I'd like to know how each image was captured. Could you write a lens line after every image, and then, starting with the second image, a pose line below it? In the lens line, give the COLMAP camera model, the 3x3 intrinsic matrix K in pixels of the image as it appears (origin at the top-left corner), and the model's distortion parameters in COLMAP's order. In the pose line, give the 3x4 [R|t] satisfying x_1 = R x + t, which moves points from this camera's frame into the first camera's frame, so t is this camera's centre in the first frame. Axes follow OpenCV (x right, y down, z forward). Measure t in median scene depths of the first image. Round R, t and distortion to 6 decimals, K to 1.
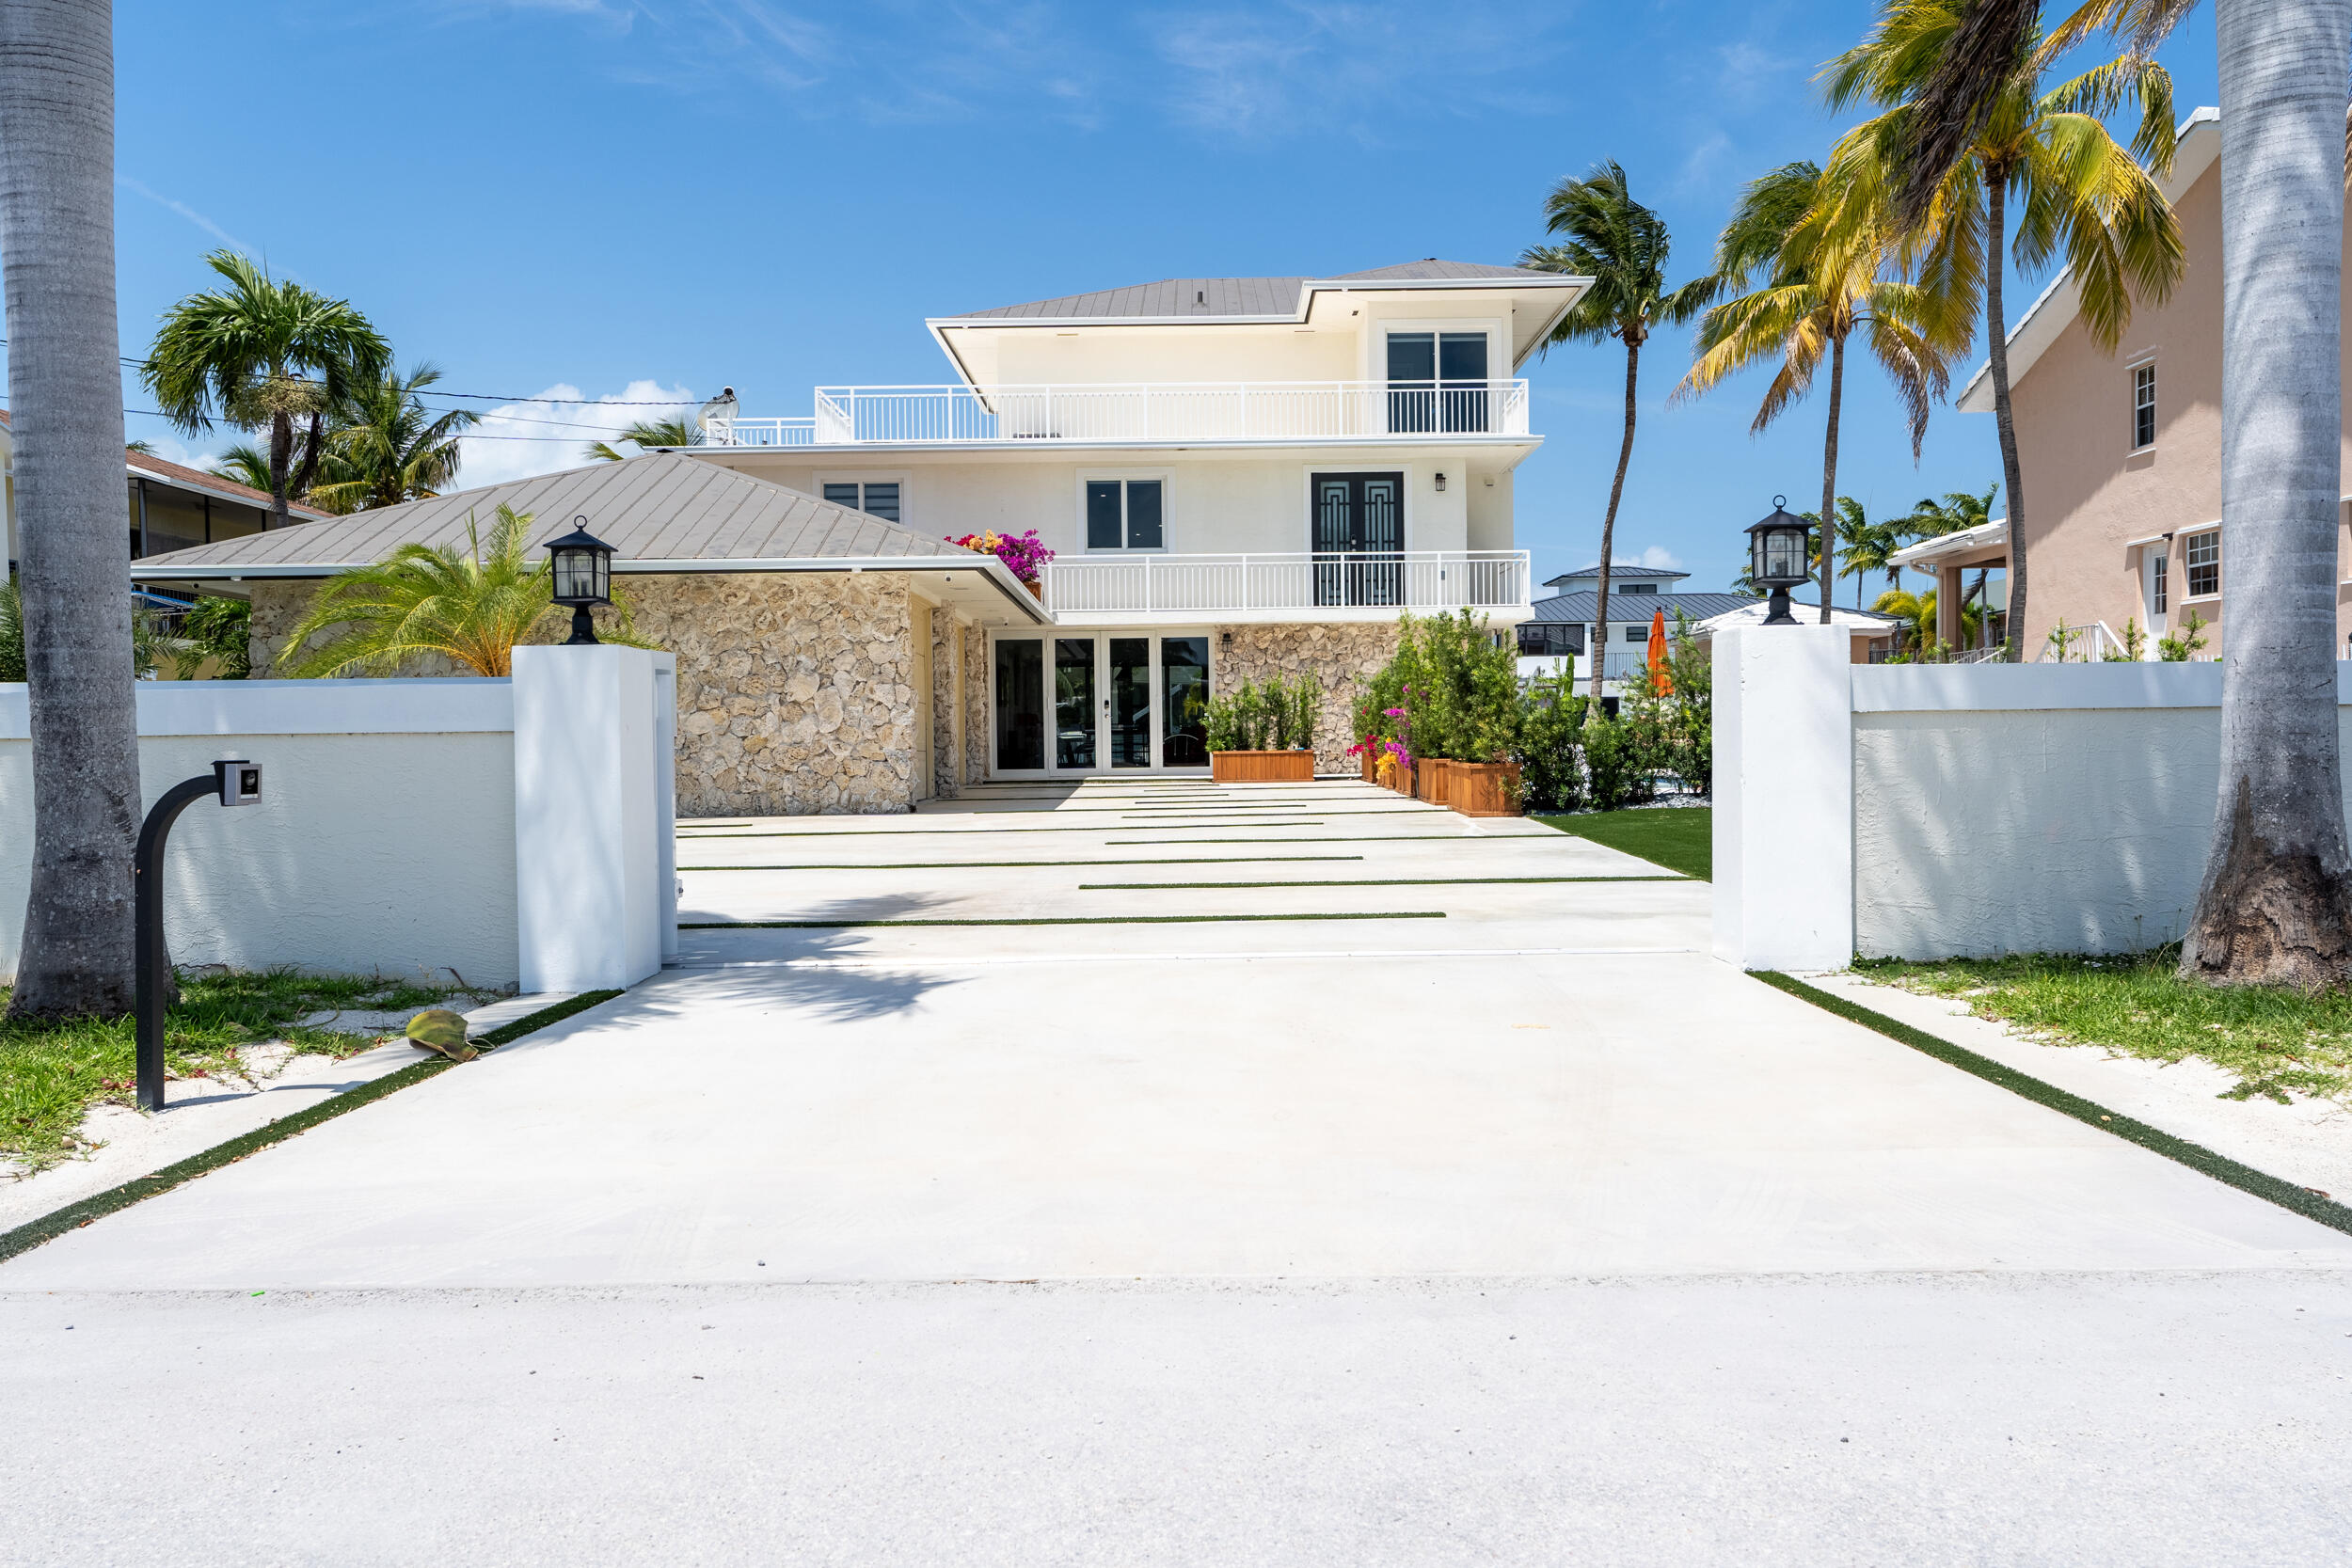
lens RADIAL K [[1664.8, 0, 1222.6], [0, 1664.8, 796.2], [0, 0, 1]] dist [-0.008677, 0.013384]
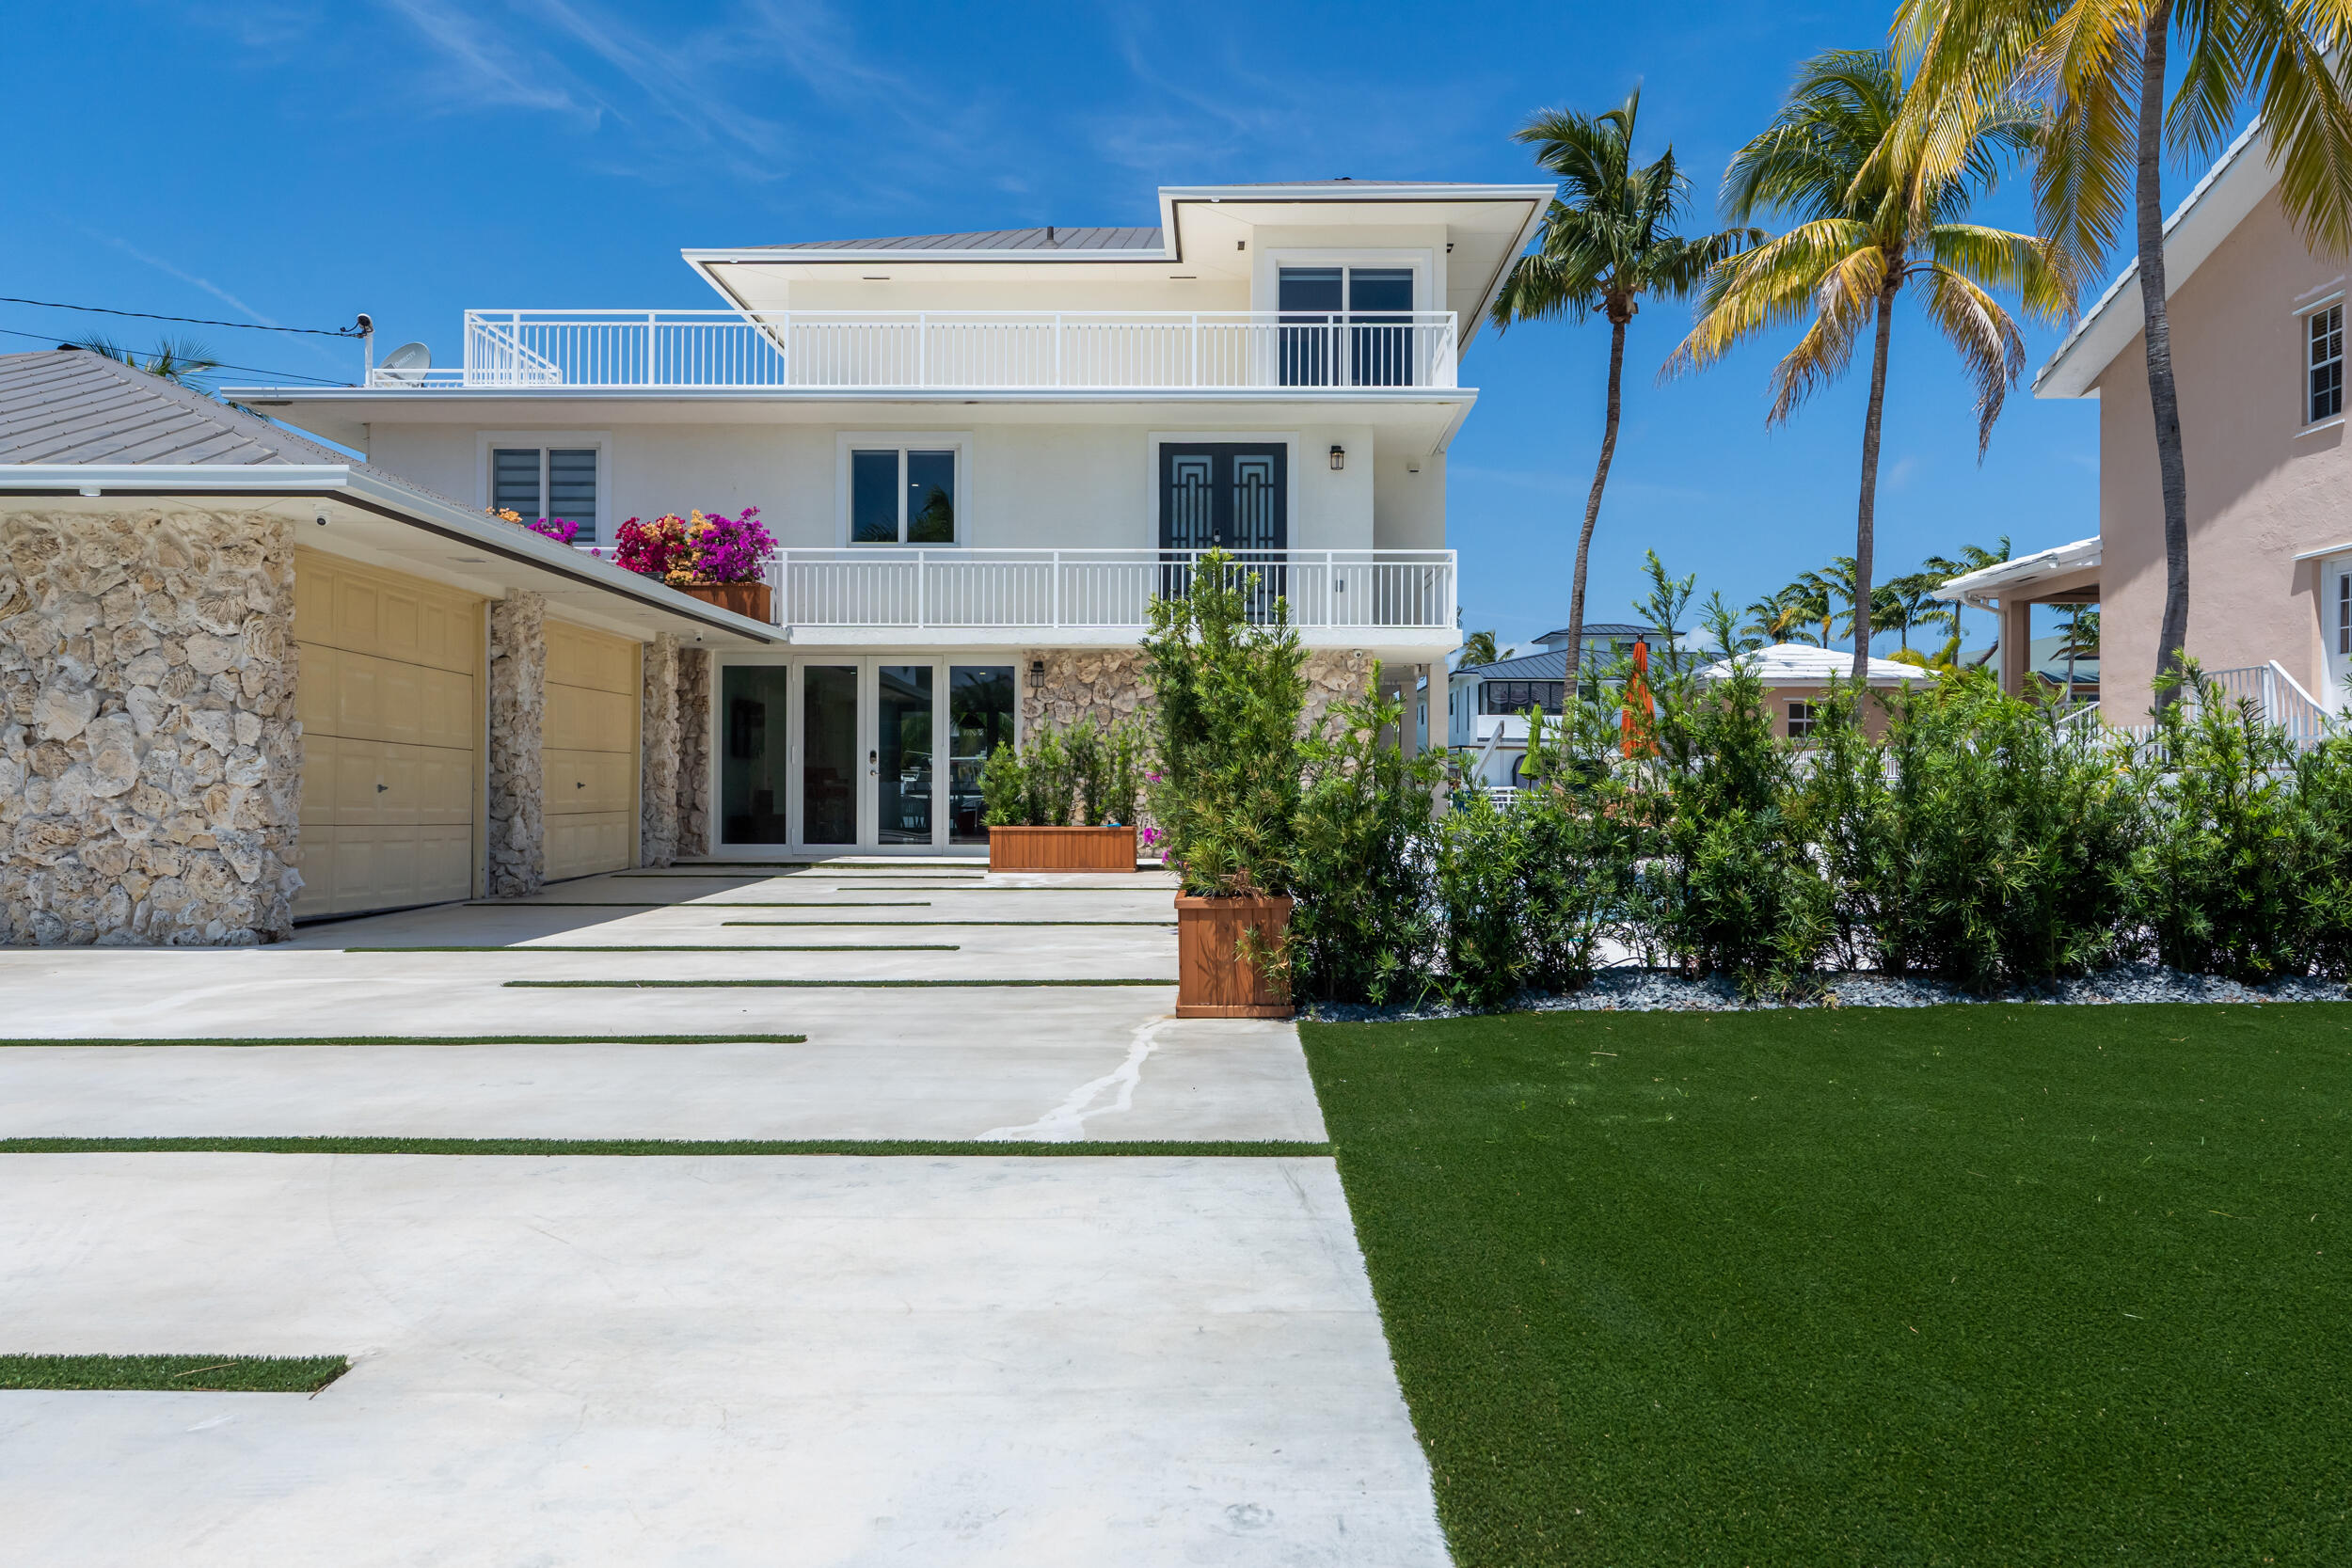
lens RADIAL K [[1664.8, 0, 1191.6], [0, 1664.8, 783.9], [0, 0, 1]] dist [-0.008677, 0.013384]
pose [[0.999717, 0.016441, -0.017191, 0.083645], [-0.017135, 0.999012, -0.041015, -0.016590], [0.016500, 0.041298, 0.999011, 0.288701]]
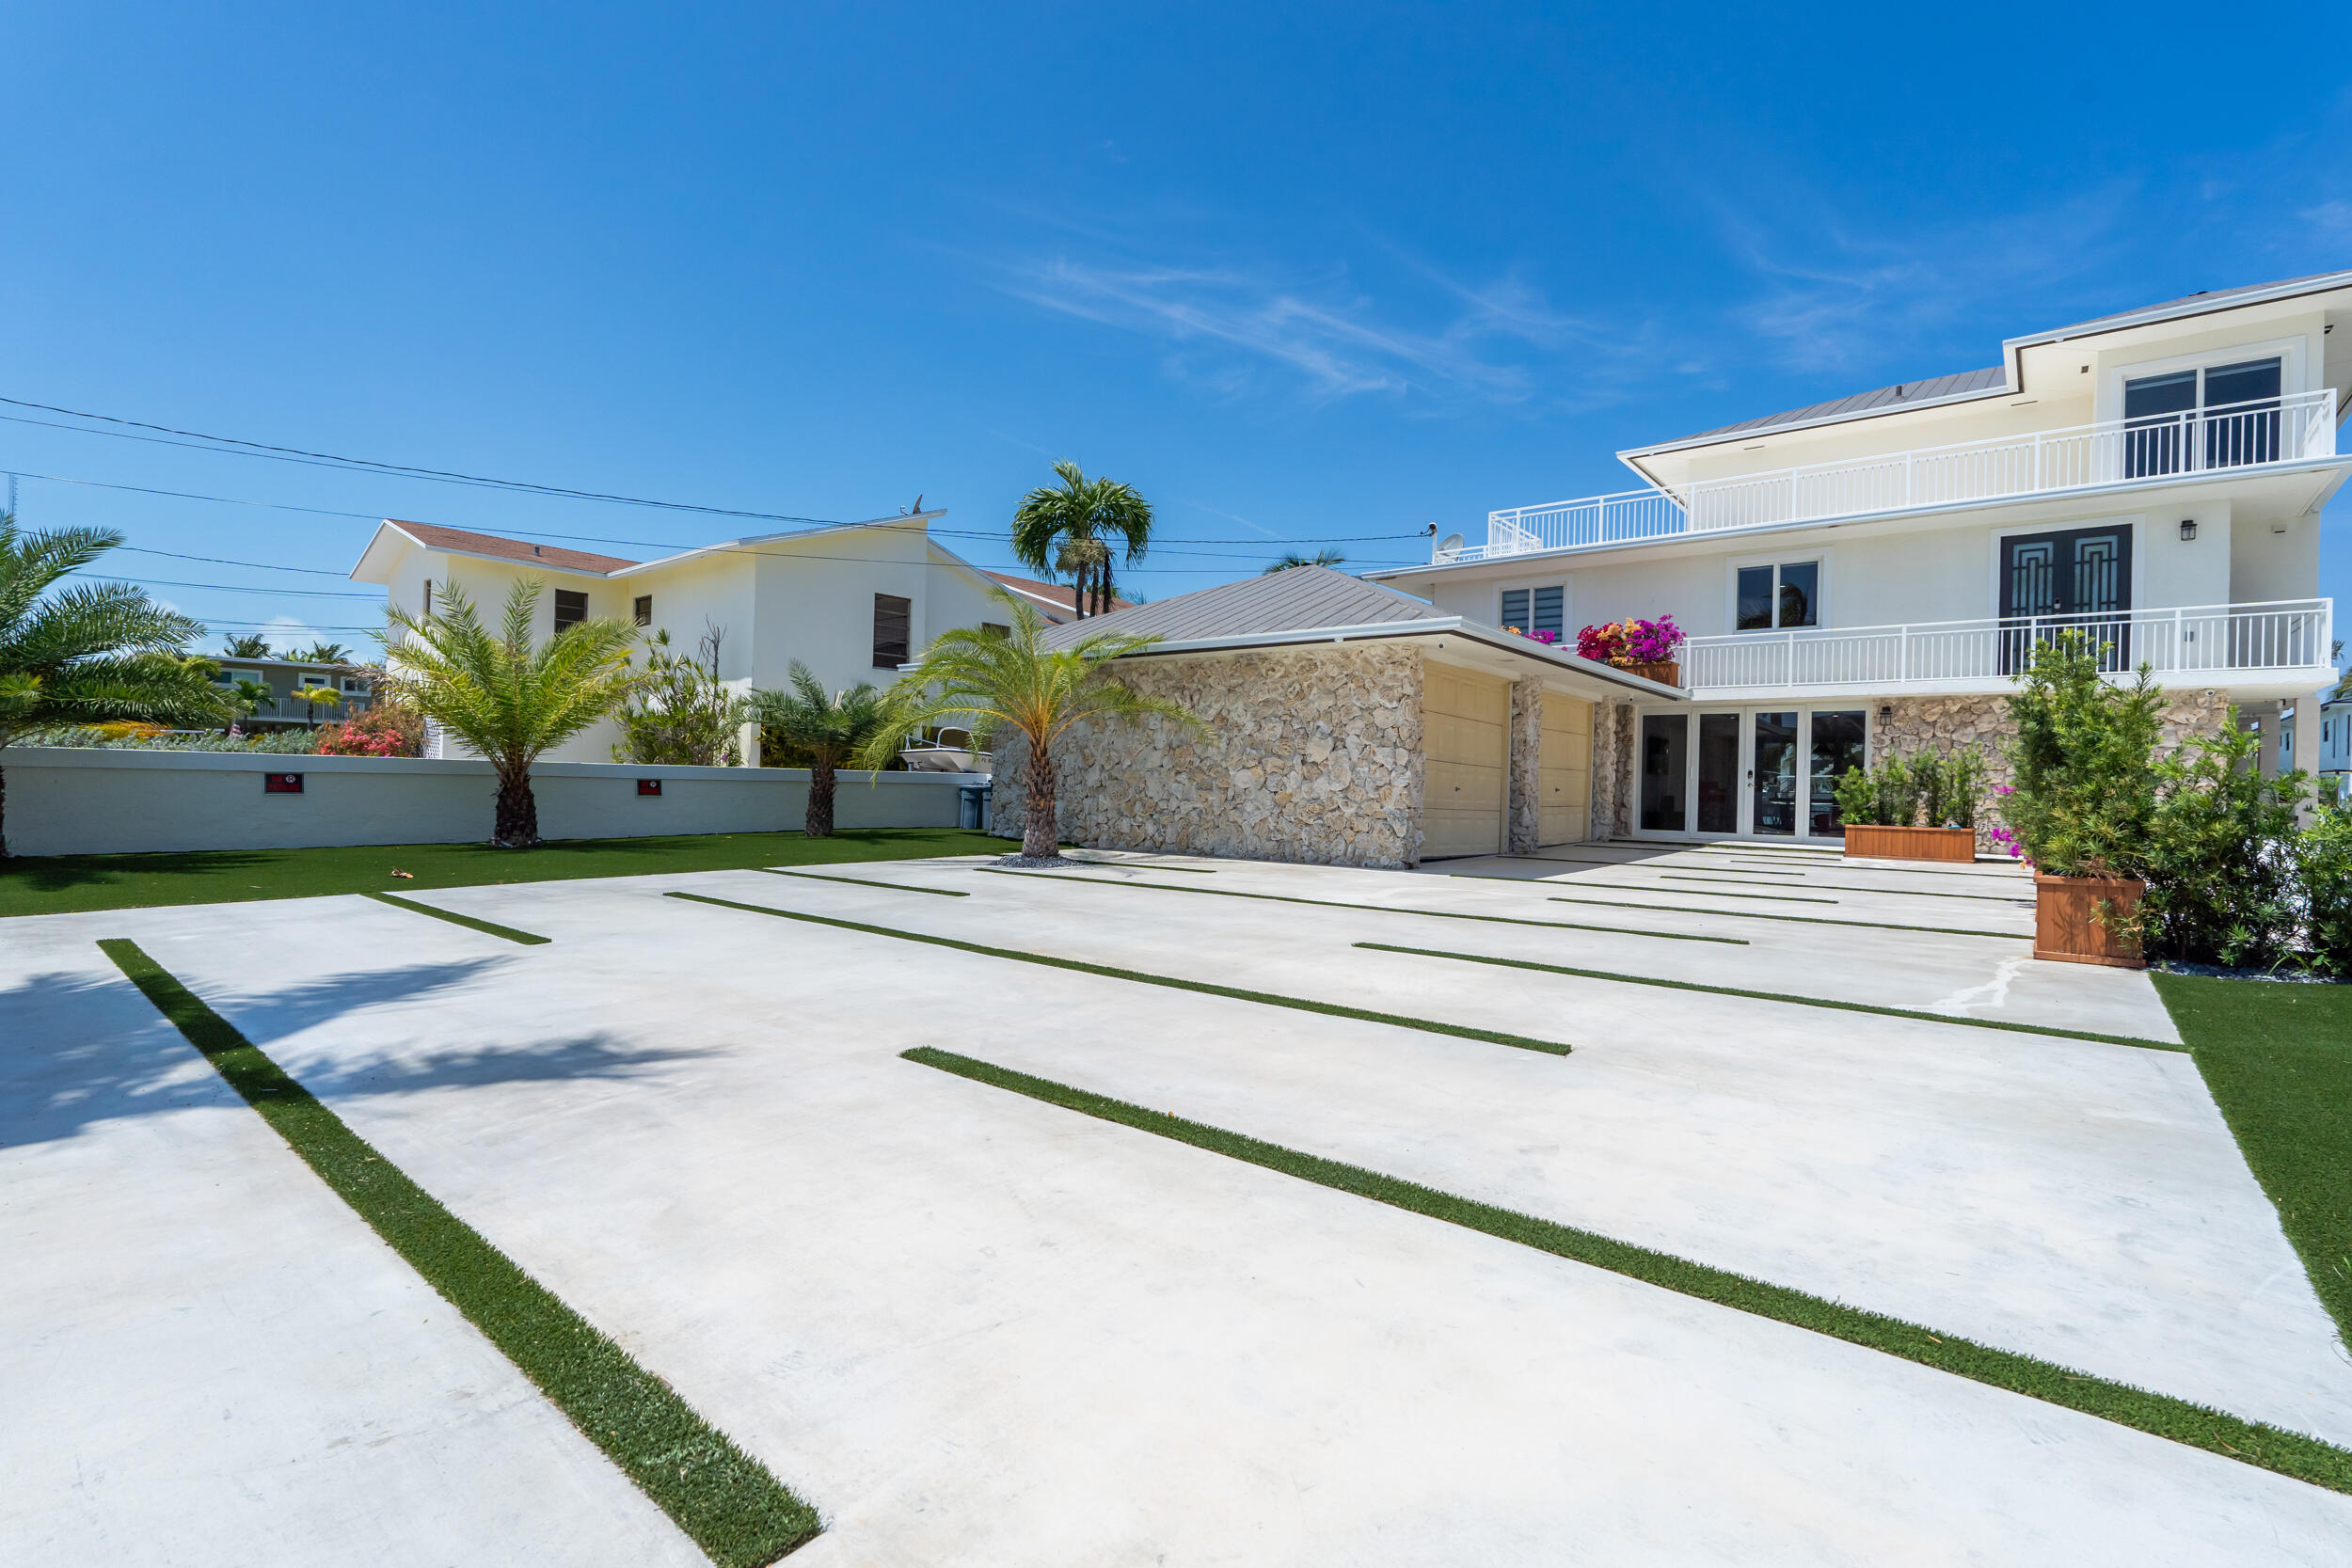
lens RADIAL K [[1060.9, 0, 1173.4], [0, 1060.9, 777.3], [0, 0, 1]] dist [0.007962, -0.002697]
pose [[0.772766, 0.028132, -0.634068, 0.079167], [-0.058274, 0.997942, -0.026744, -0.013986], [0.632011, 0.057617, 0.772815, 0.245972]]
